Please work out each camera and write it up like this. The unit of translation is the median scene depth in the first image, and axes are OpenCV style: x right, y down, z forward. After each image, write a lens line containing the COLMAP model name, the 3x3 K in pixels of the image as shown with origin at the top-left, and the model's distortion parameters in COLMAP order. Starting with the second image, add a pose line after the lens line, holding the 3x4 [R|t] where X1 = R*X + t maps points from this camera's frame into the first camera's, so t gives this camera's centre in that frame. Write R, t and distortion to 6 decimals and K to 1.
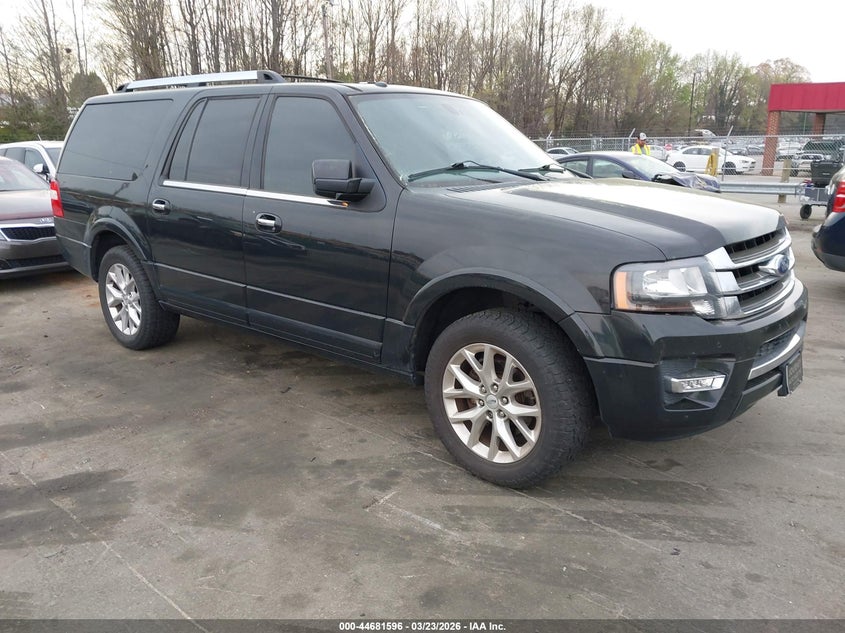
lens RADIAL K [[701.3, 0, 422.5], [0, 701.3, 316.5], [0, 0, 1]] dist [-0.003568, -0.009477]
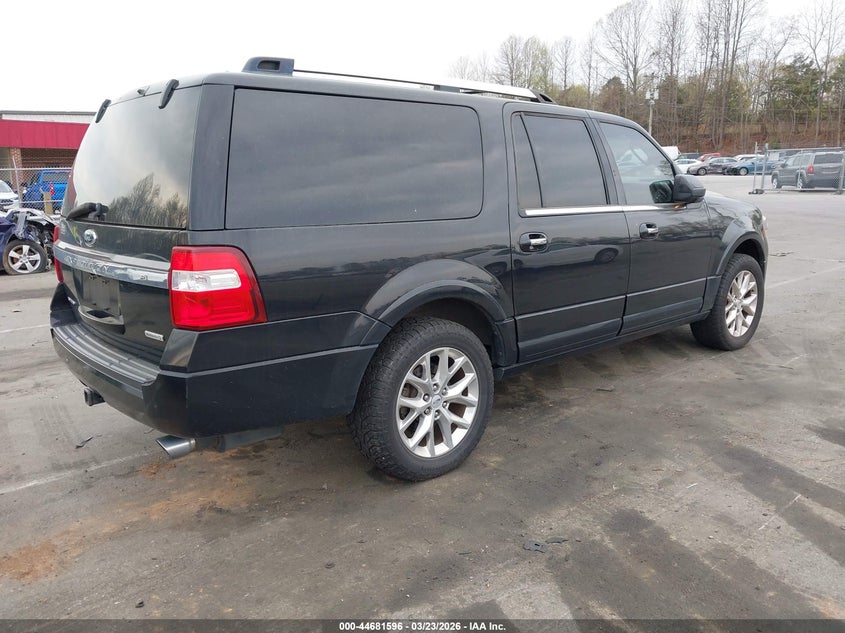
lens RADIAL K [[701.3, 0, 422.5], [0, 701.3, 316.5], [0, 0, 1]] dist [-0.003568, -0.009477]
pose [[0.101807, -0.195166, 0.975472, -1.215160], [0.249216, 0.954302, 0.164921, -0.244540], [-0.963082, 0.226314, 0.145793, 1.046358]]
